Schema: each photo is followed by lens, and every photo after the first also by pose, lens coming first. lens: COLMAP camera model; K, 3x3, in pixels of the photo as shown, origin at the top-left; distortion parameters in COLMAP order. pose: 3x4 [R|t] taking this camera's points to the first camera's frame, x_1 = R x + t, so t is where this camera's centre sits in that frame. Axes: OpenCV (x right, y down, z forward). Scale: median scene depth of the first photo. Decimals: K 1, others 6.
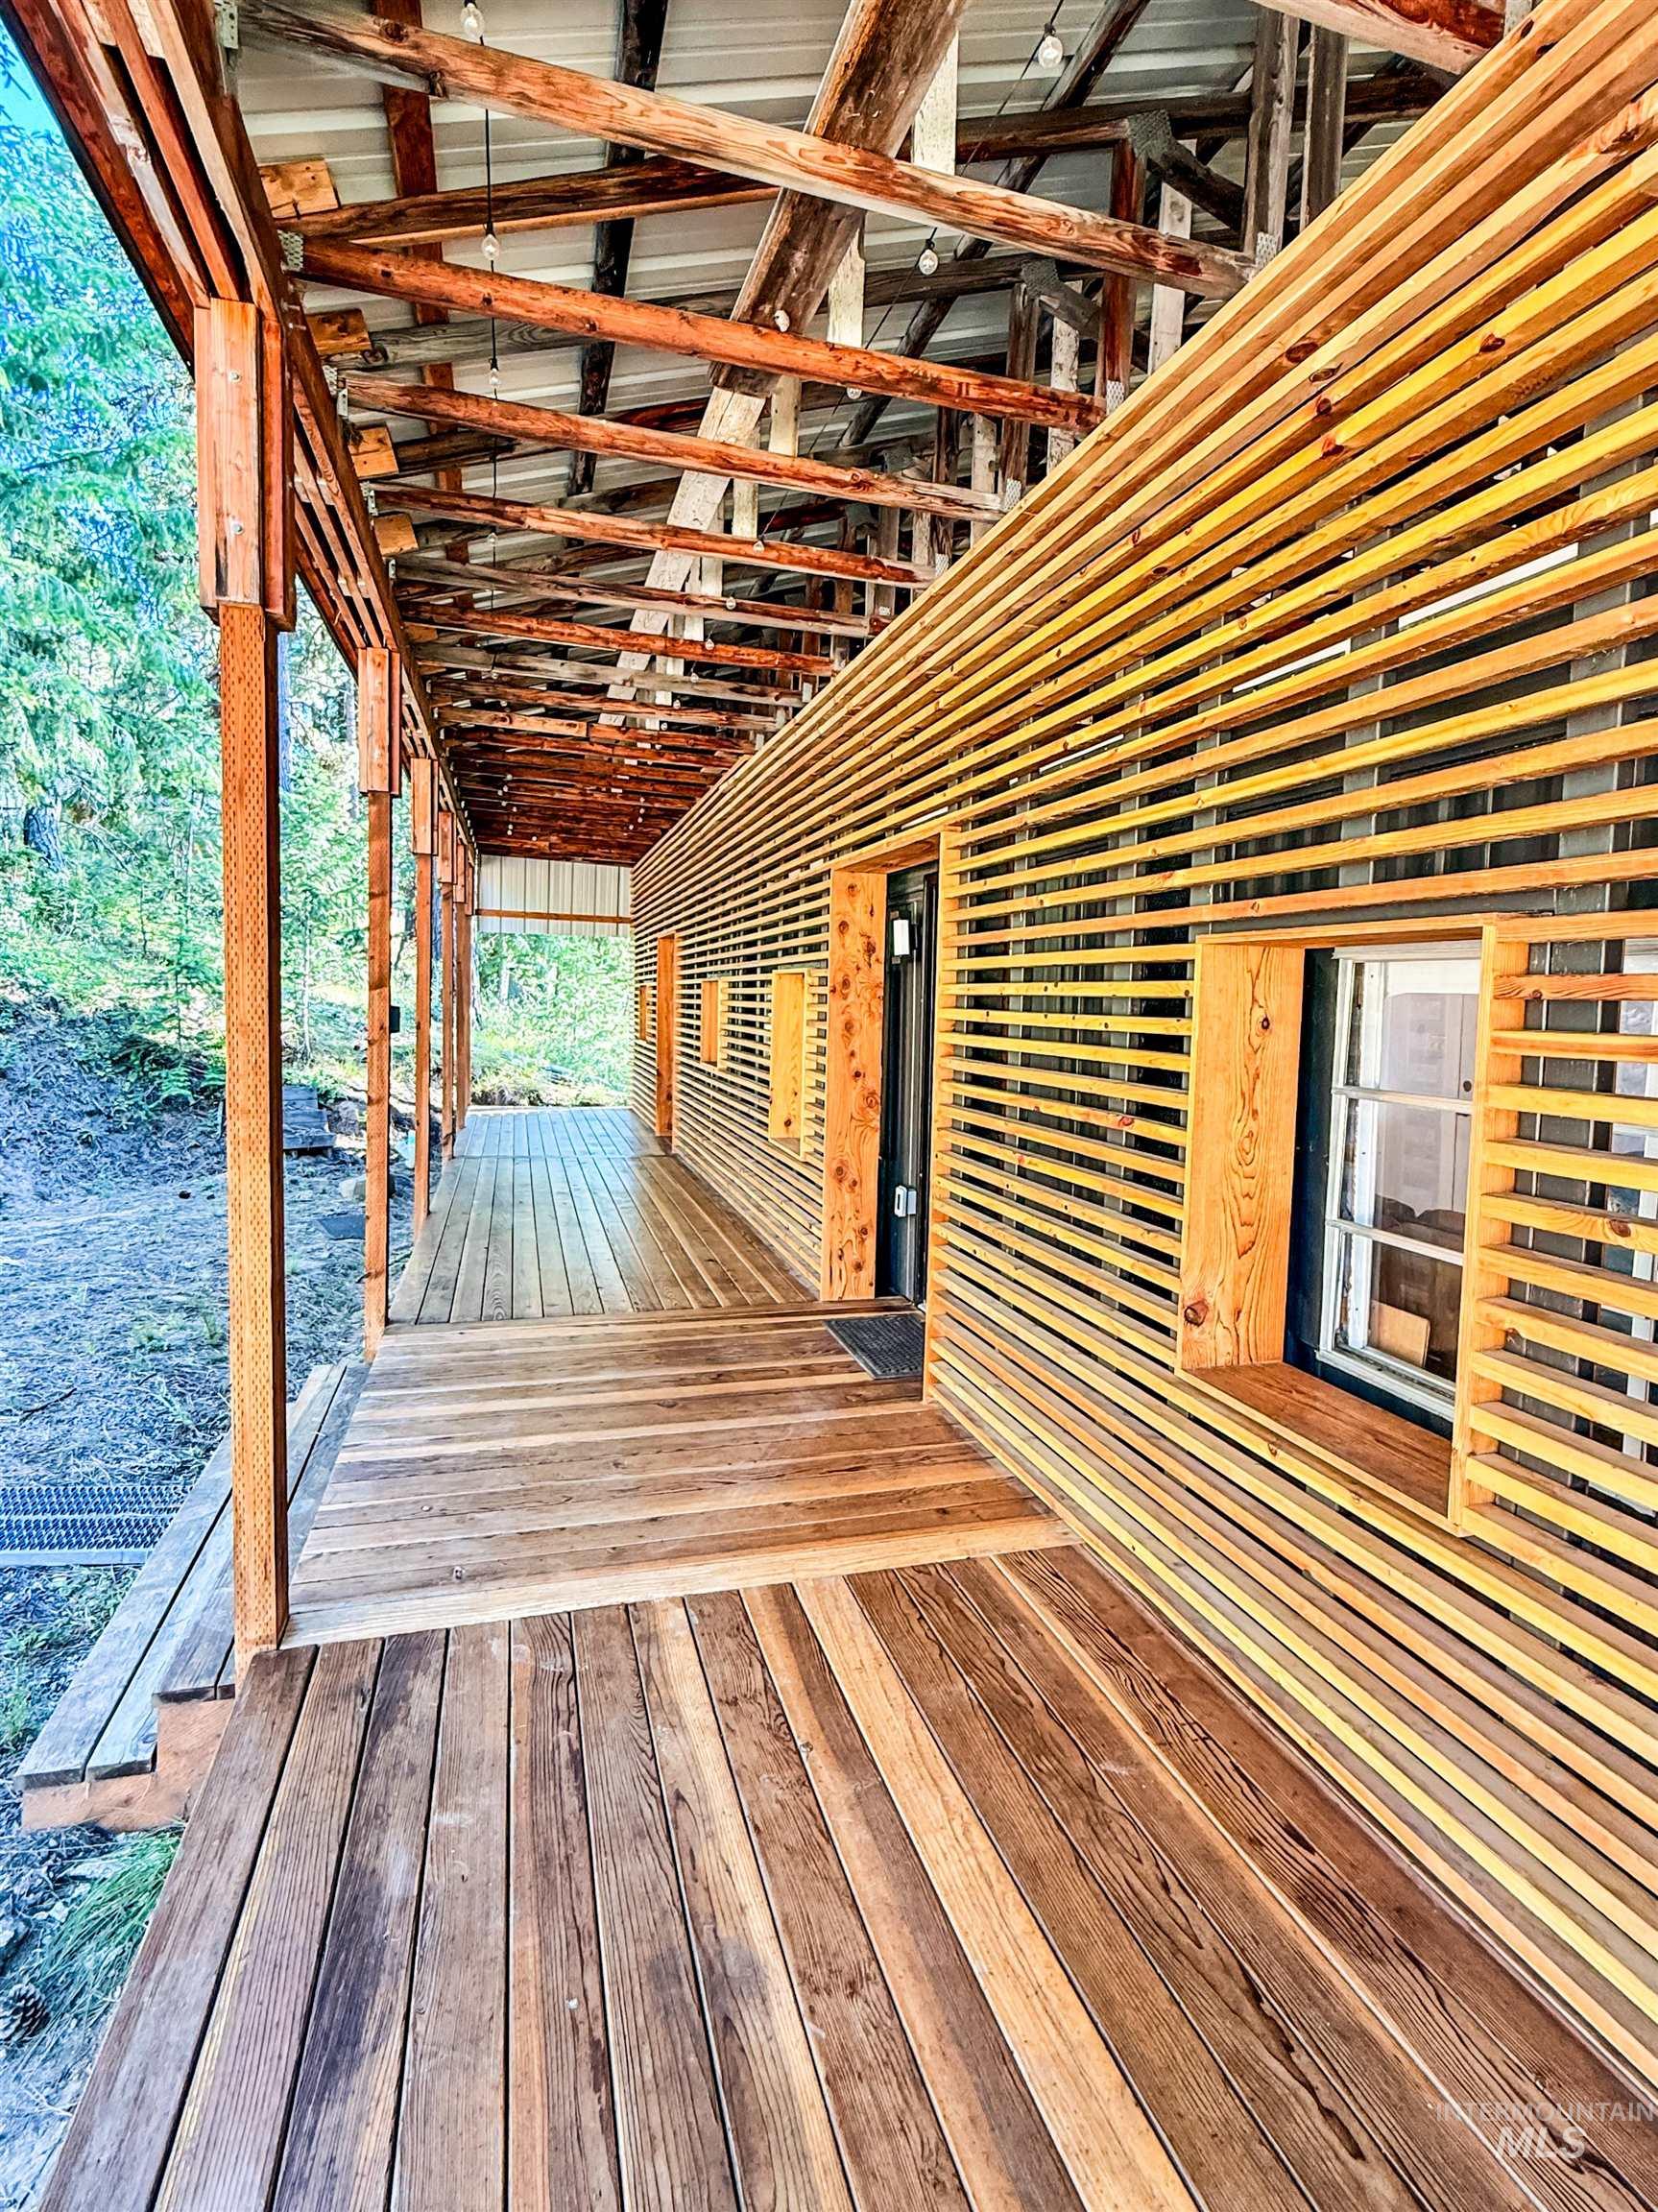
lens RADIAL K [[1049.3, 0, 793.5], [0, 1049.3, 1058.9], [0, 0, 1]] dist [0.000293, 0.000010]
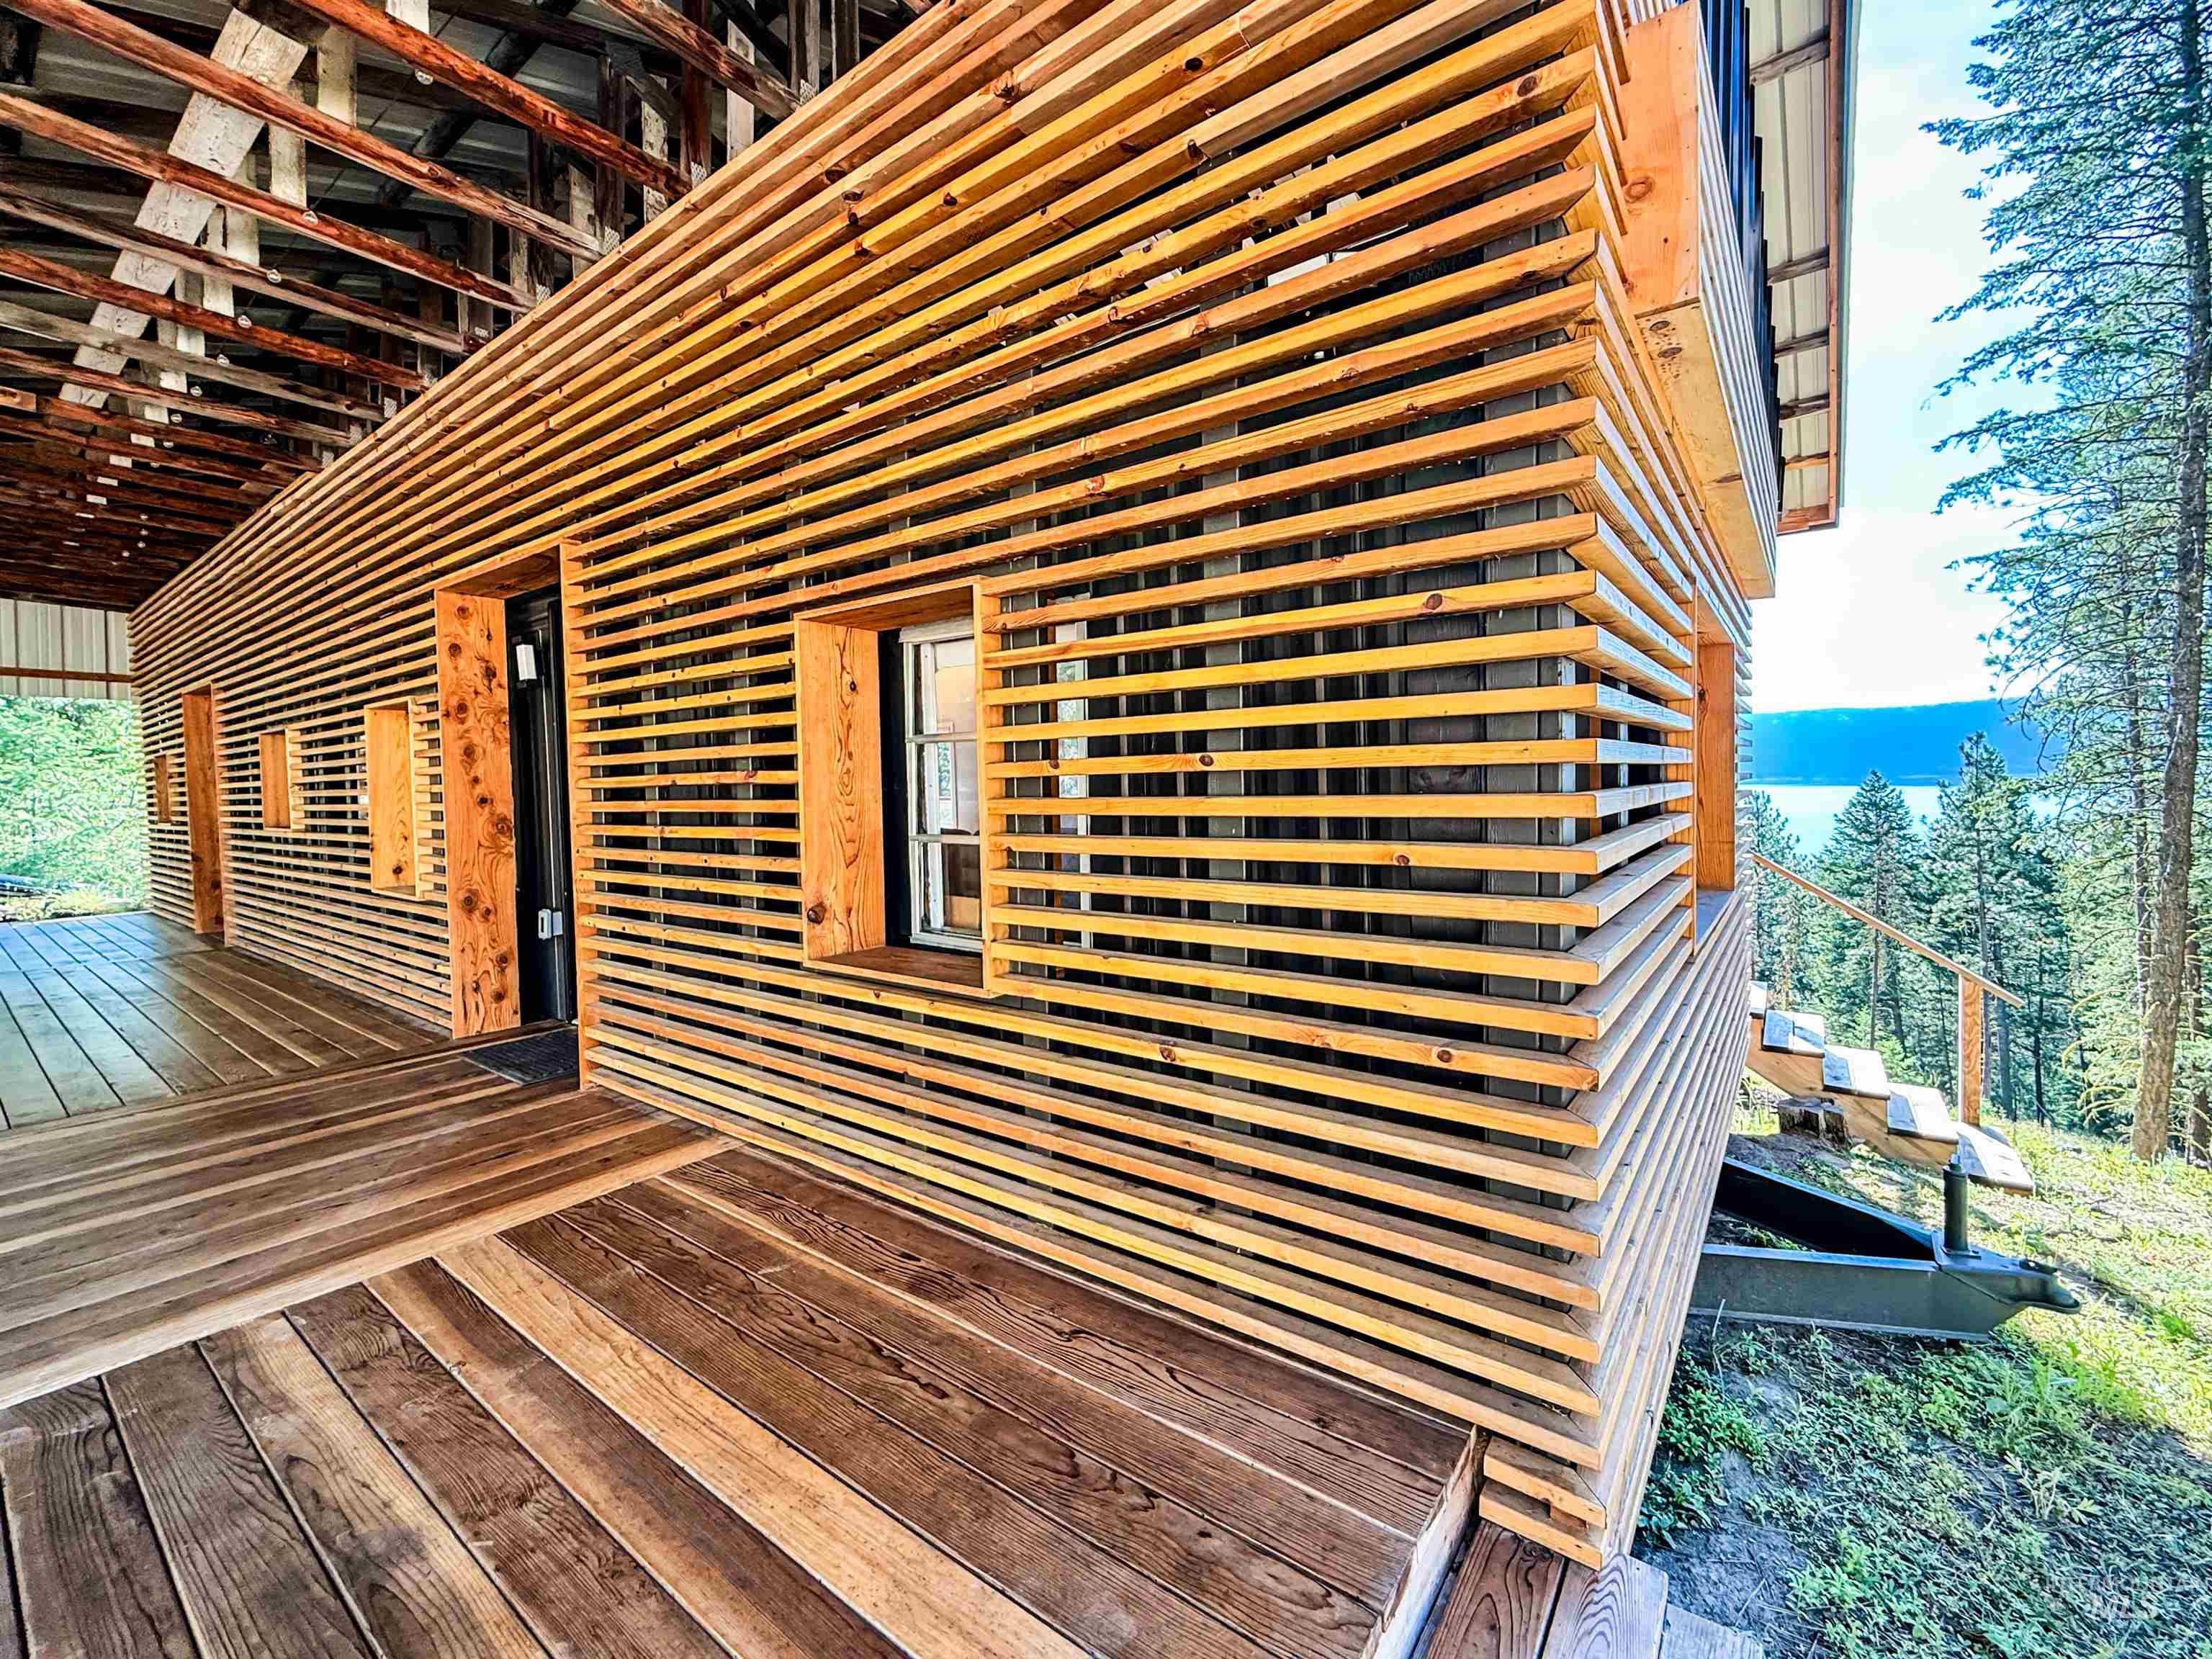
lens RADIAL K [[918.6, 0, 1130.5], [0, 918.6, 809.1], [0, 0, 1]] dist [0.000182, -0.000194]
pose [[0.781754, -0.056874, 0.620988, -0.000162], [0.074429, 0.997224, -0.002366, 0.095092], [-0.619129, 0.048069, 0.783817, -0.067976]]
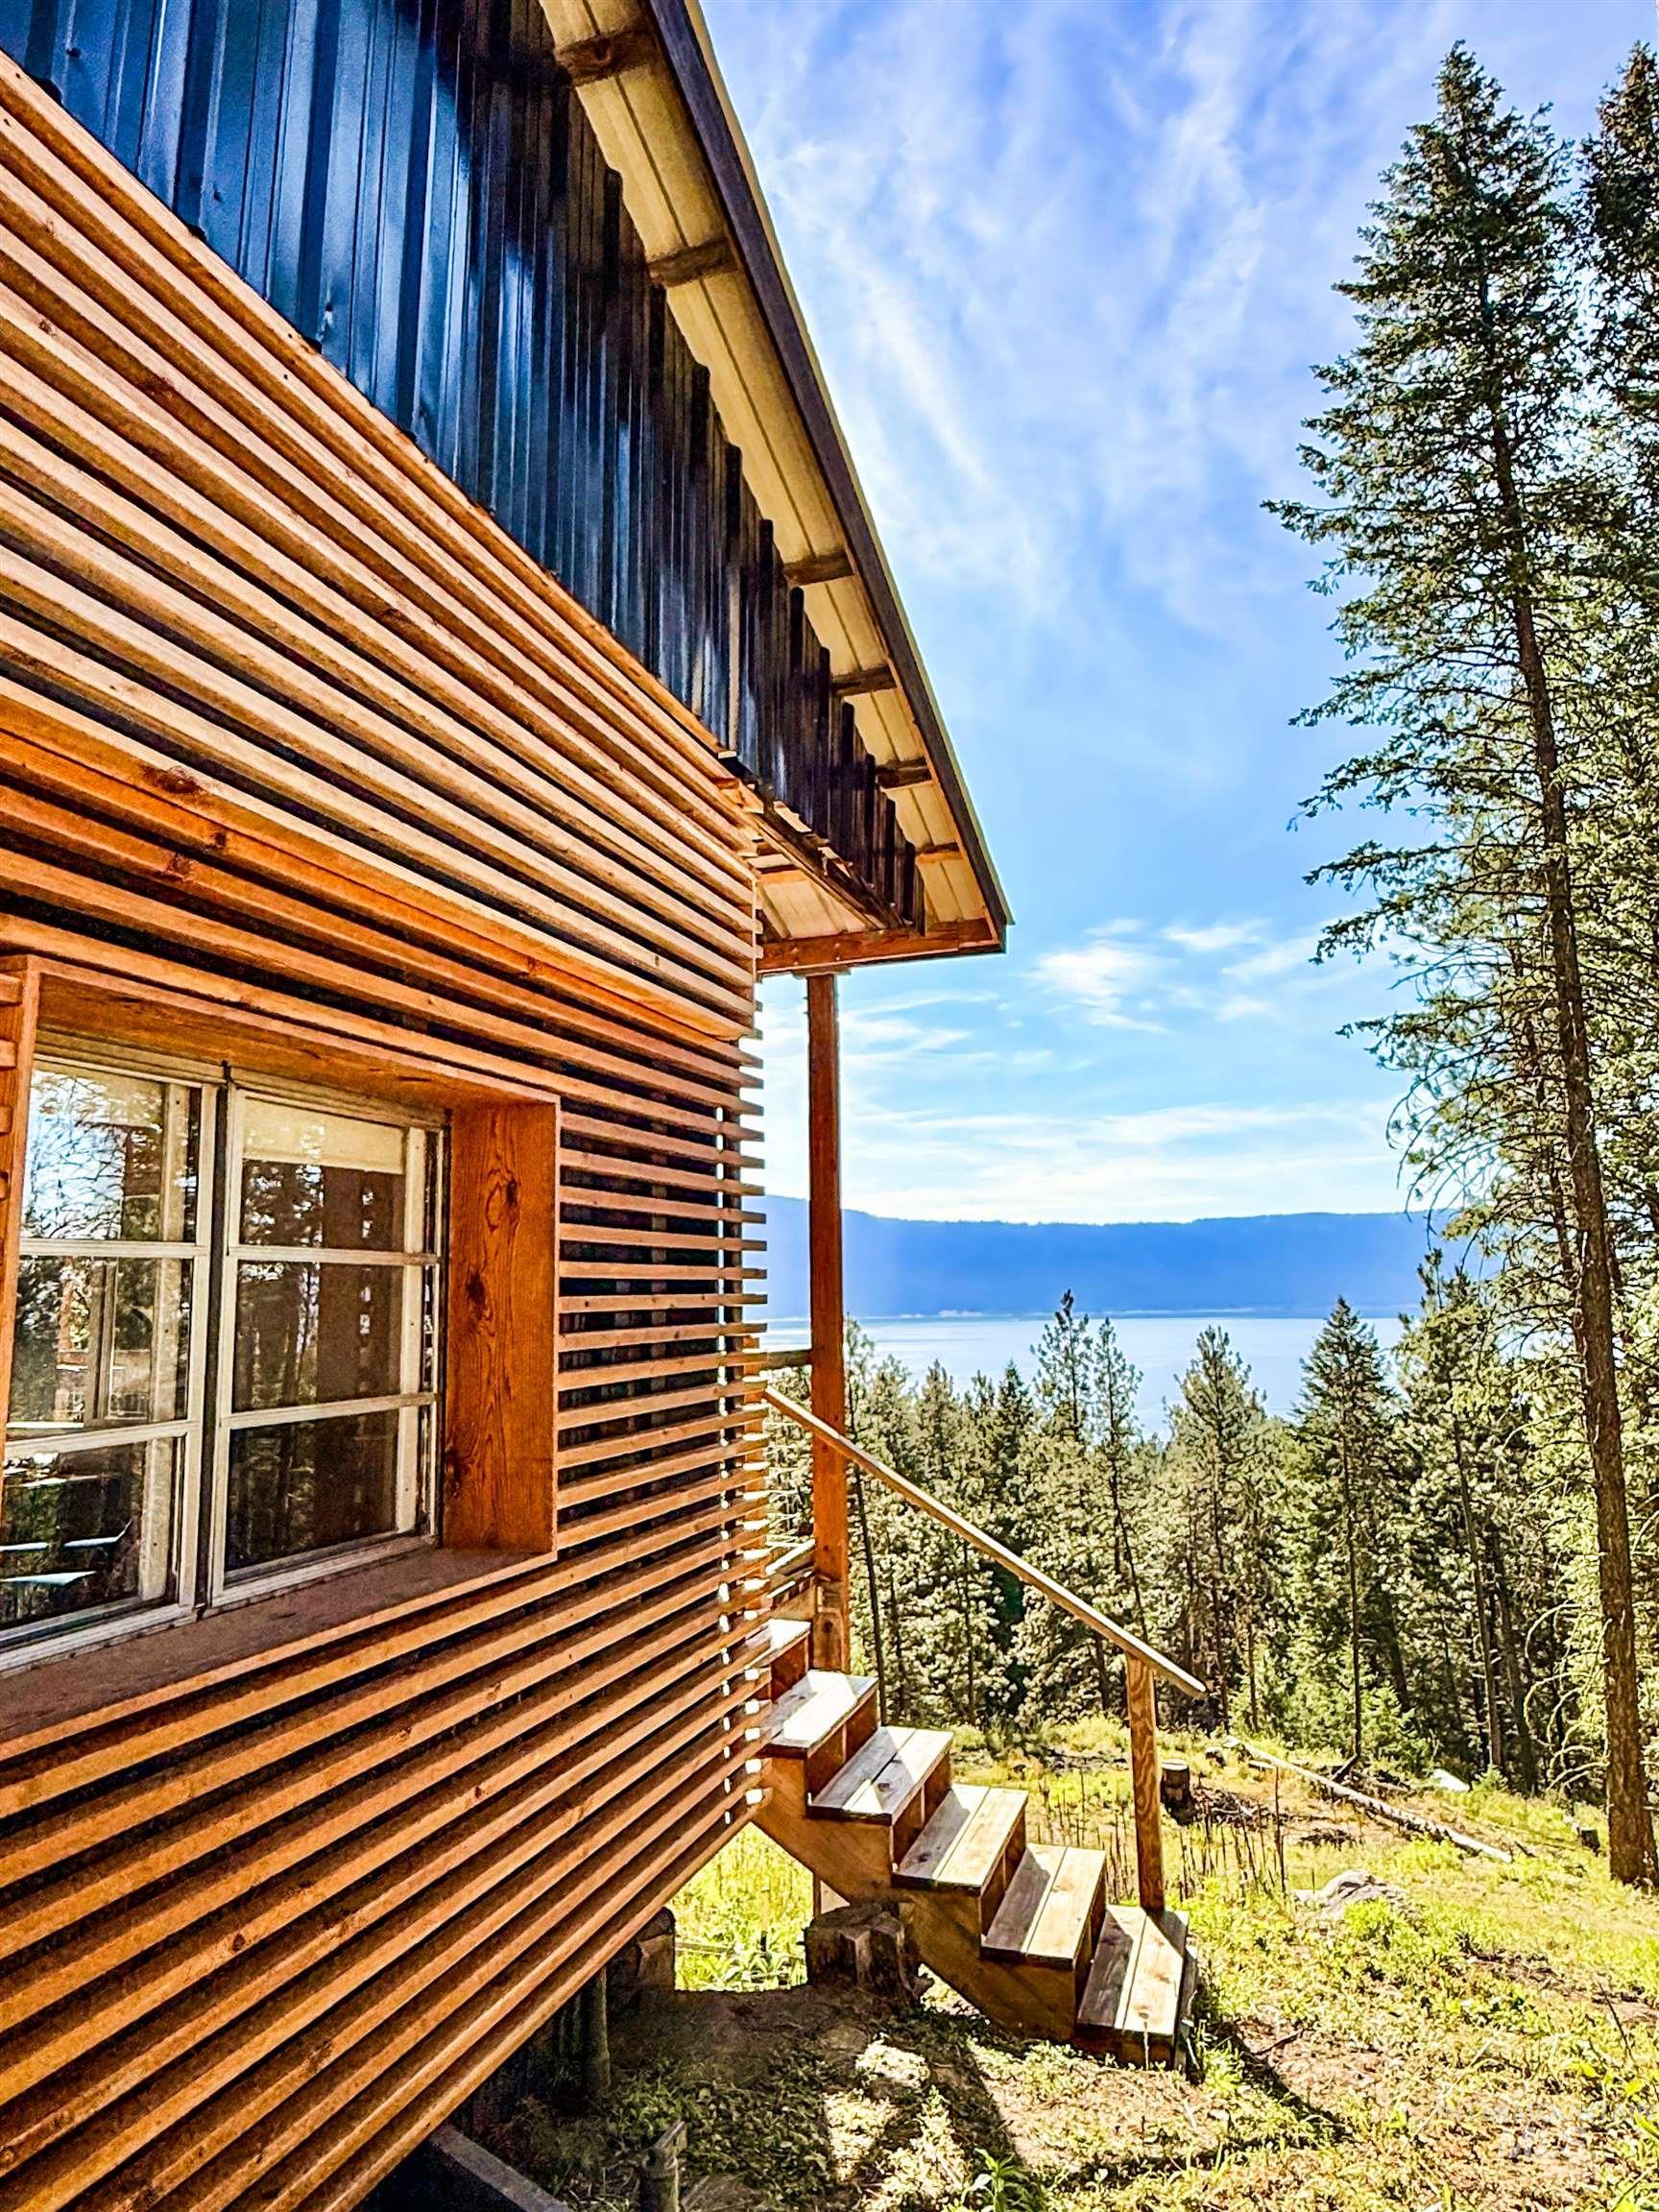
lens RADIAL K [[1459.7, 0, 816.6], [0, 1459.7, 1050.9], [0, 0, 1]] dist [-0.005050, 0.014430]
pose [[0.539602, 0.111050, 0.834564, 0.477651], [0.080441, 0.979928, -0.182402, 0.112438], [-0.838068, 0.165558, 0.519839, -0.318234]]
